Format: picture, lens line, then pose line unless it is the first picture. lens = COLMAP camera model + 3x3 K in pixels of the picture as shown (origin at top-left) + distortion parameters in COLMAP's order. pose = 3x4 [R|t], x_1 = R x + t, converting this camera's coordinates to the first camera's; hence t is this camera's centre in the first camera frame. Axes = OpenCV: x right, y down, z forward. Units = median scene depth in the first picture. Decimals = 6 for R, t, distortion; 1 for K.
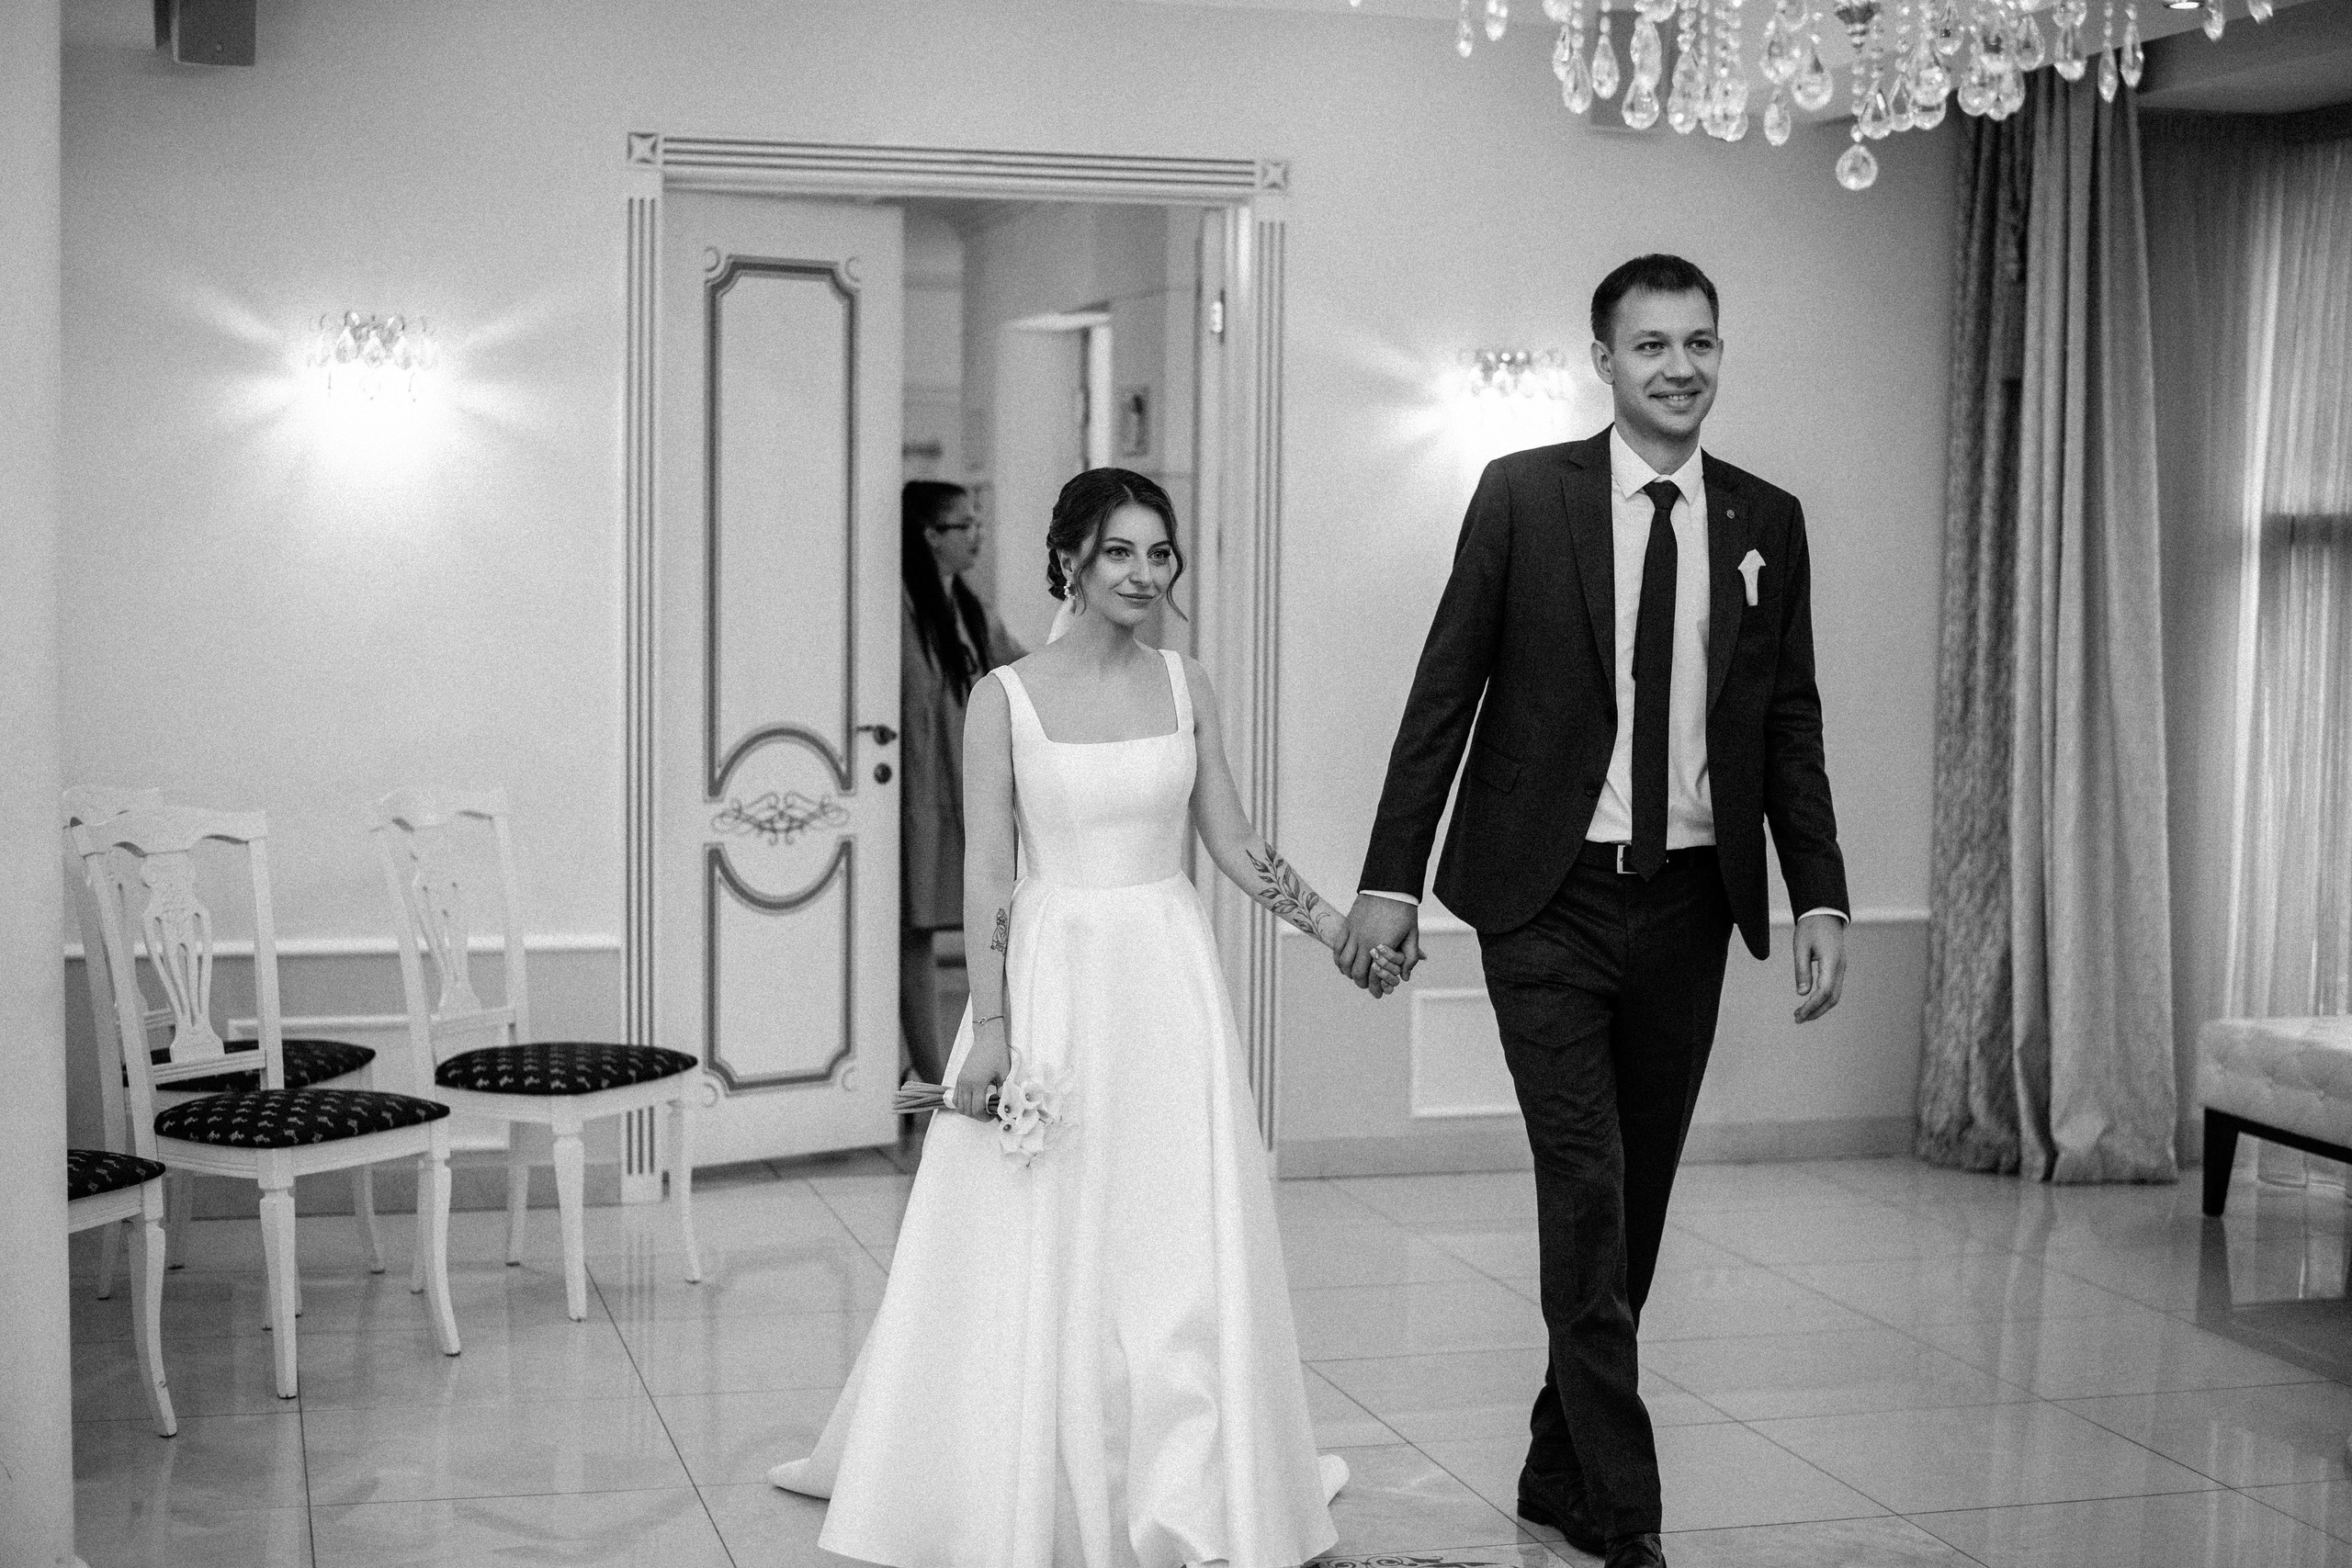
lens RADIAL K [[3631.0, 0, 1142.9], [0, 3631.0, 751.2], [0, 0, 1]] dist [-0.109281, 0.000000]
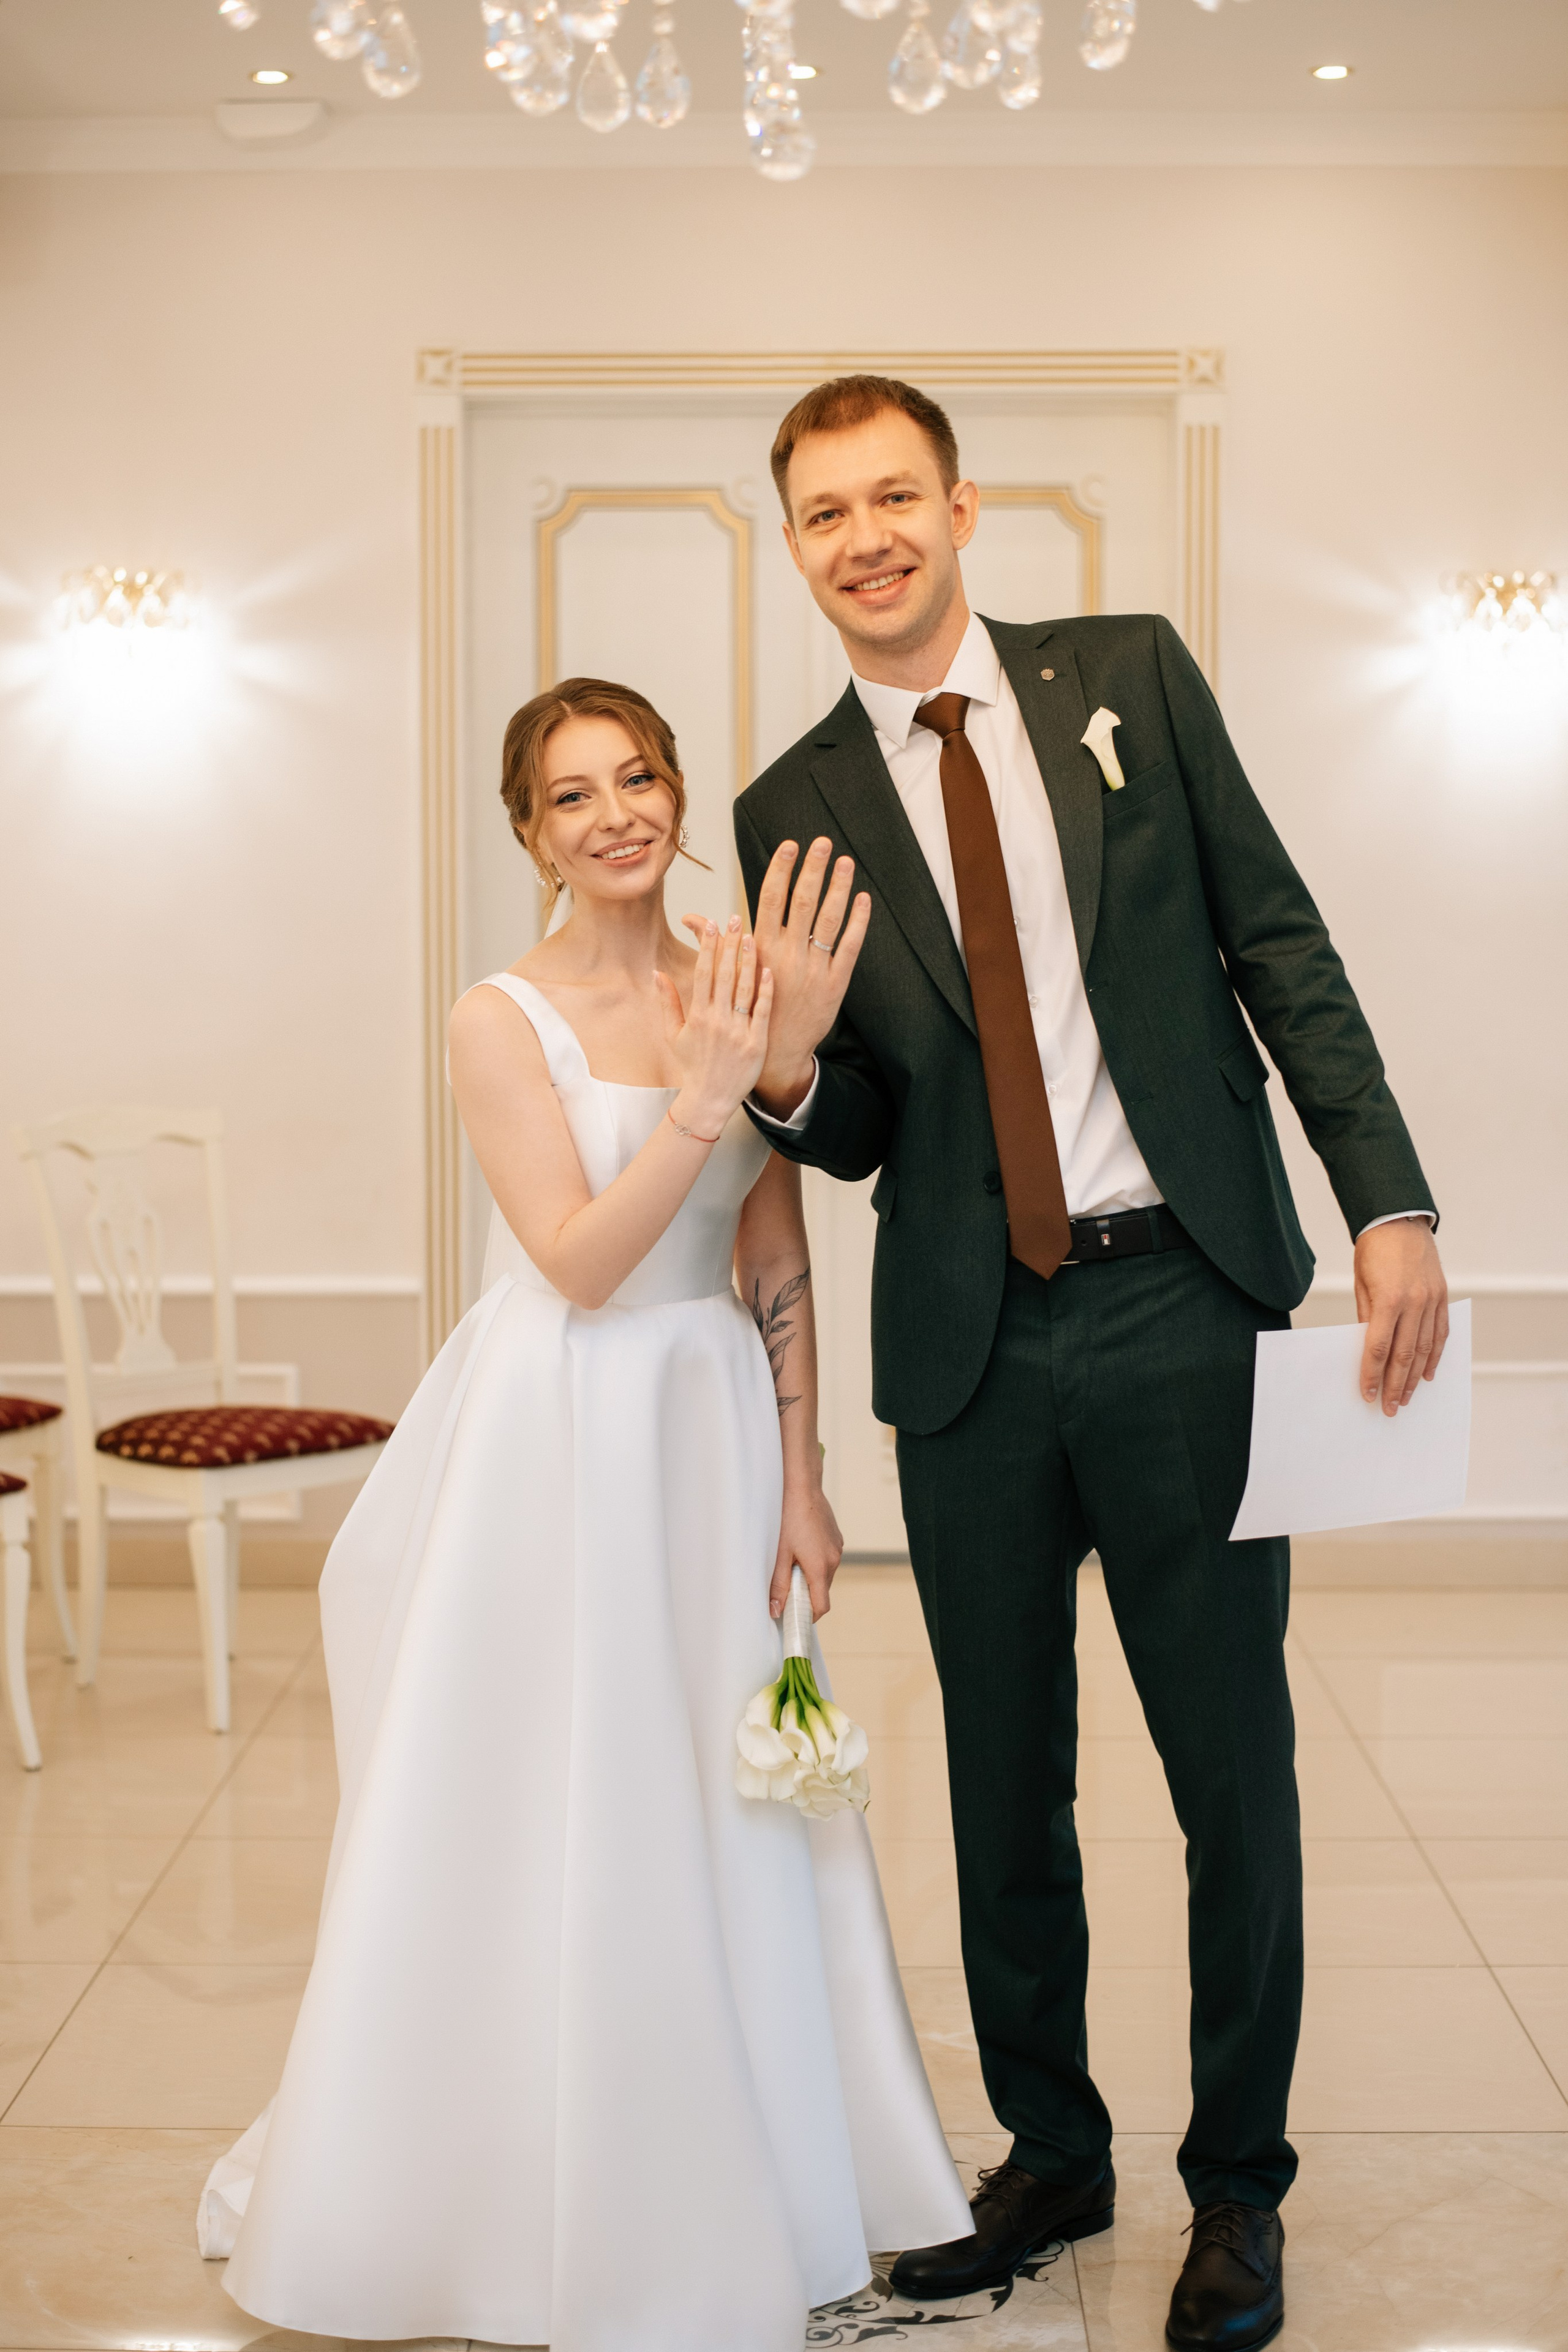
lens RADIAL K [[3631.4, 0, 844.0], [0, 3631.4, 1154.4], [0, 0, 1]] dist [-0.109281, 0.000000]
pose [[0.961265, 0.007709, -0.275518, 0.184518], [-0.002496, 0.999811, 0.019267, 0.003593], [0.275615, -0.017833, 0.961103, 0.188251]]
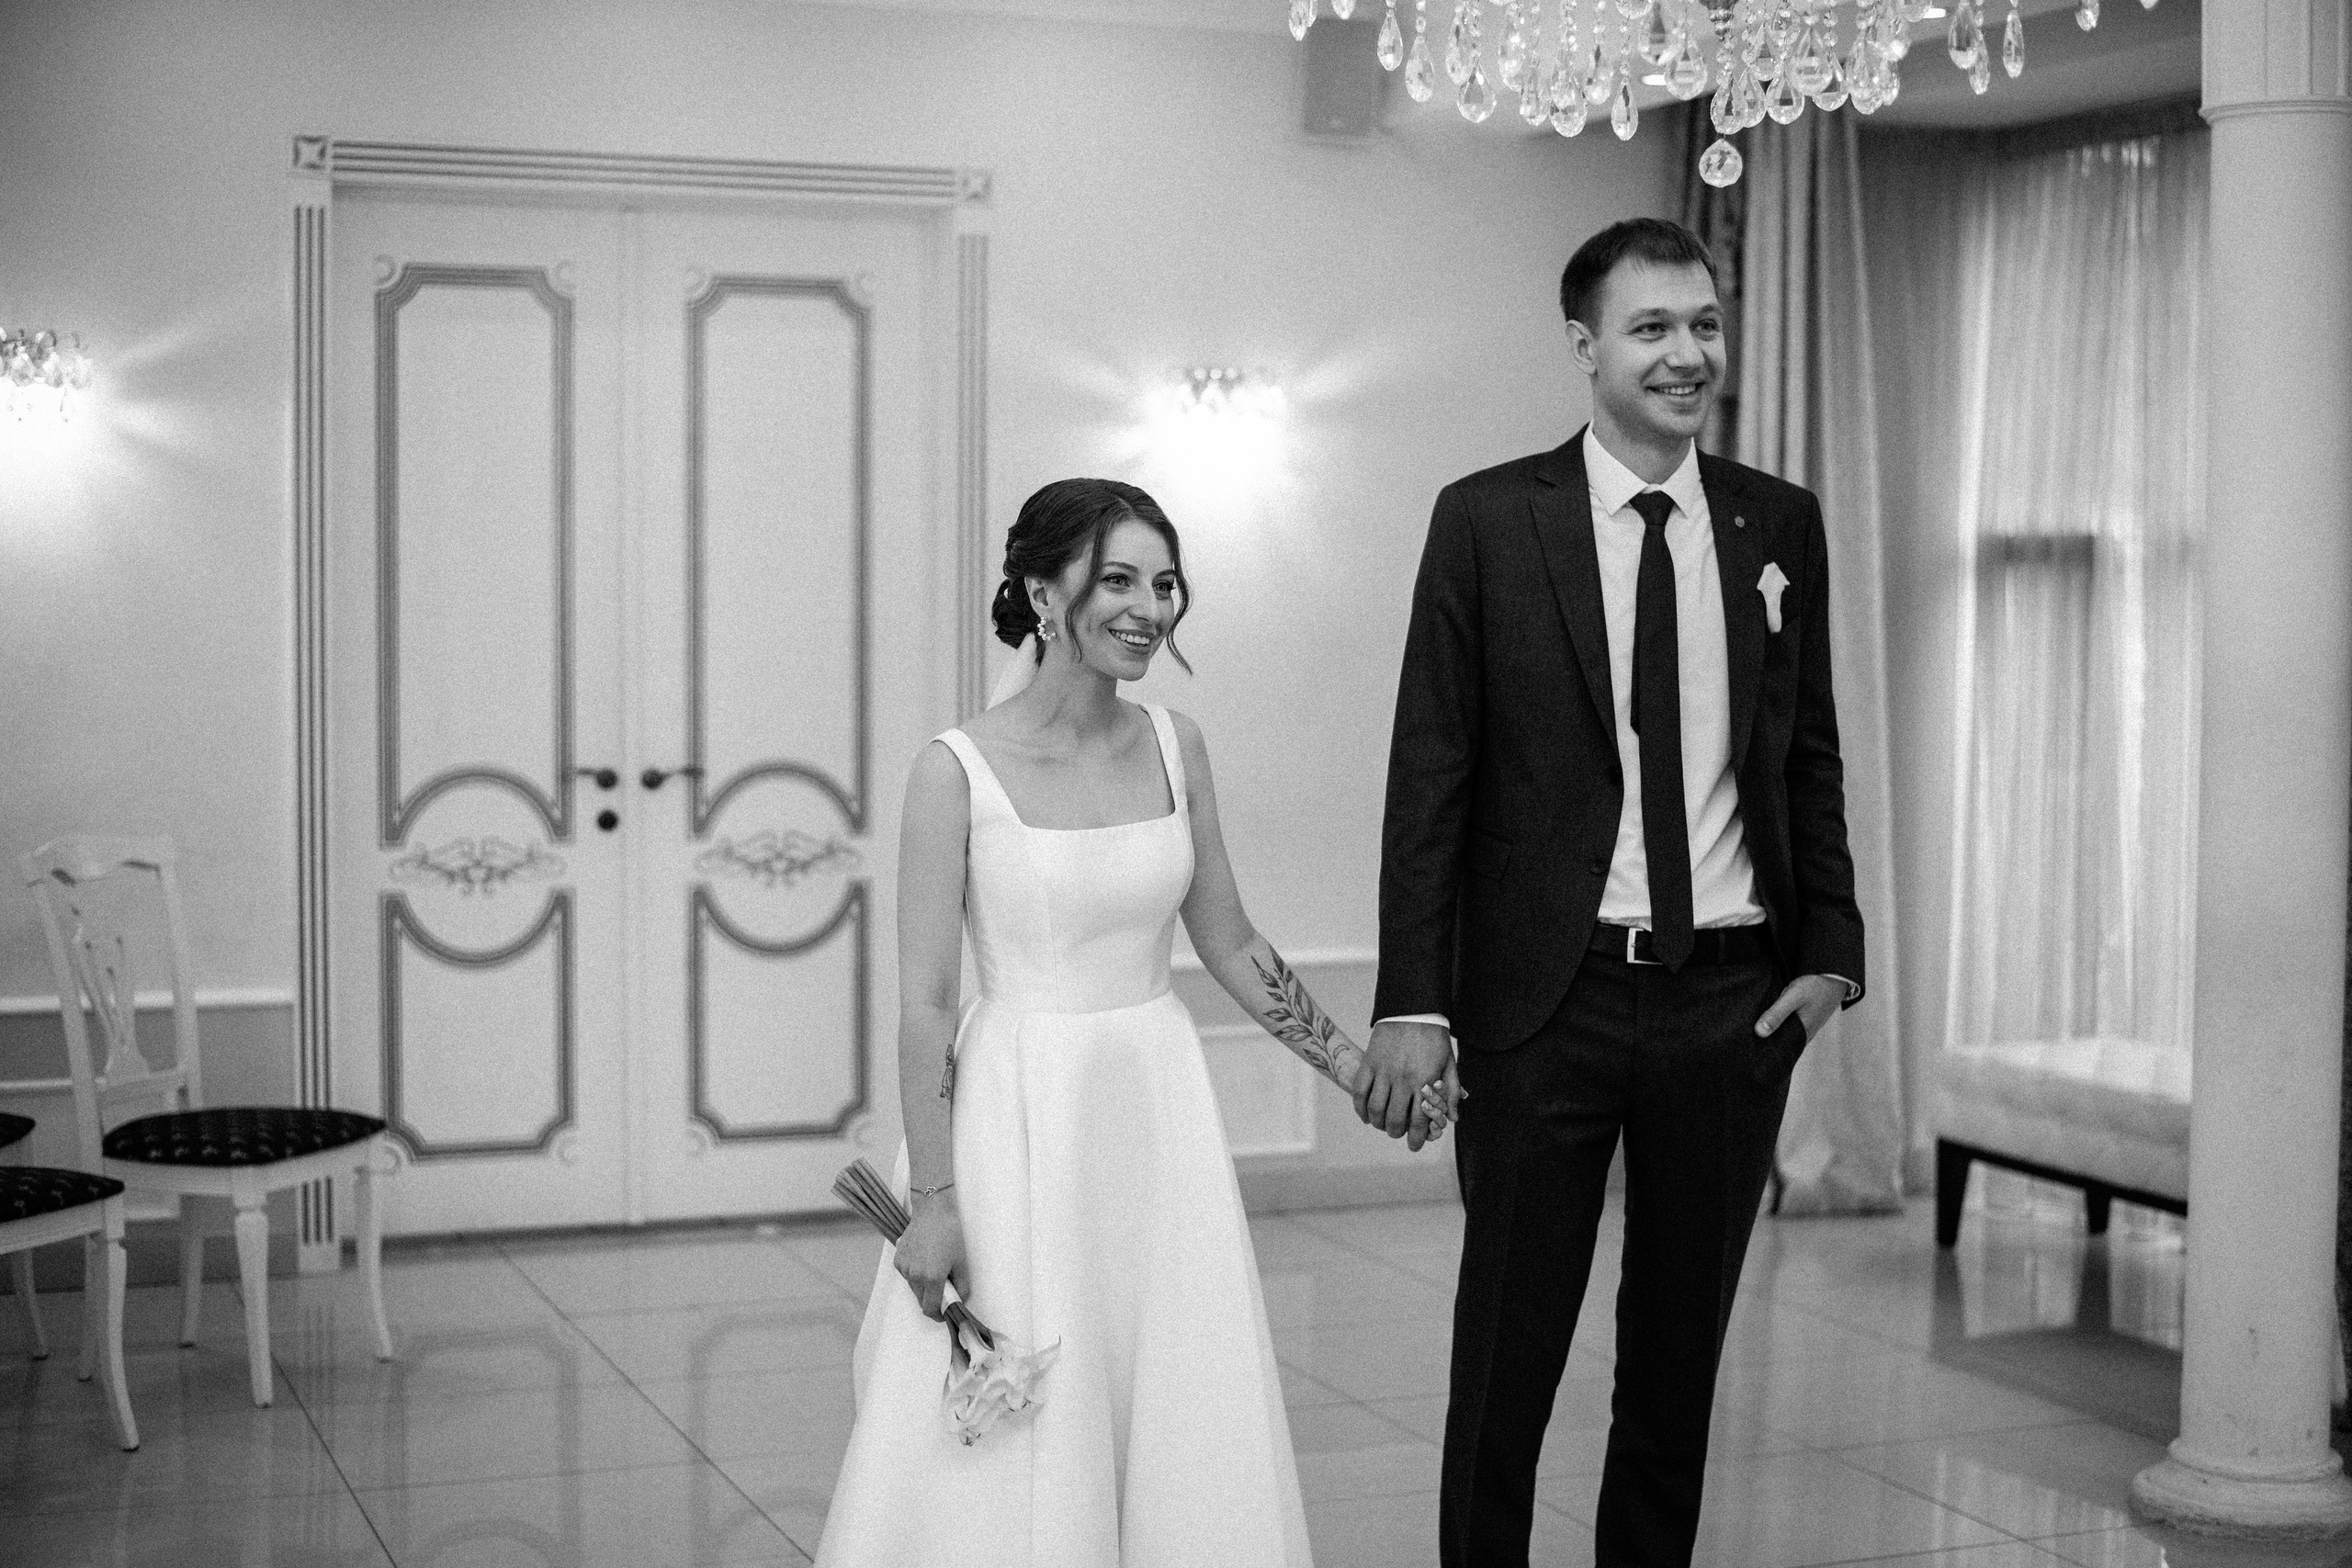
lens RADIAL K [[3631.0, 0, 1199.9], [0, 3631.0, 758.2], [0, 0, 1]] dist [-0.109281, 0.000000]
pose [[0.992543, -0.011401, 0.121357, -0.022868], [0.012138, 0.999912, -0.005335, -0.001502], [-0.121285, 0.006769, 0.992595, 0.041665]]
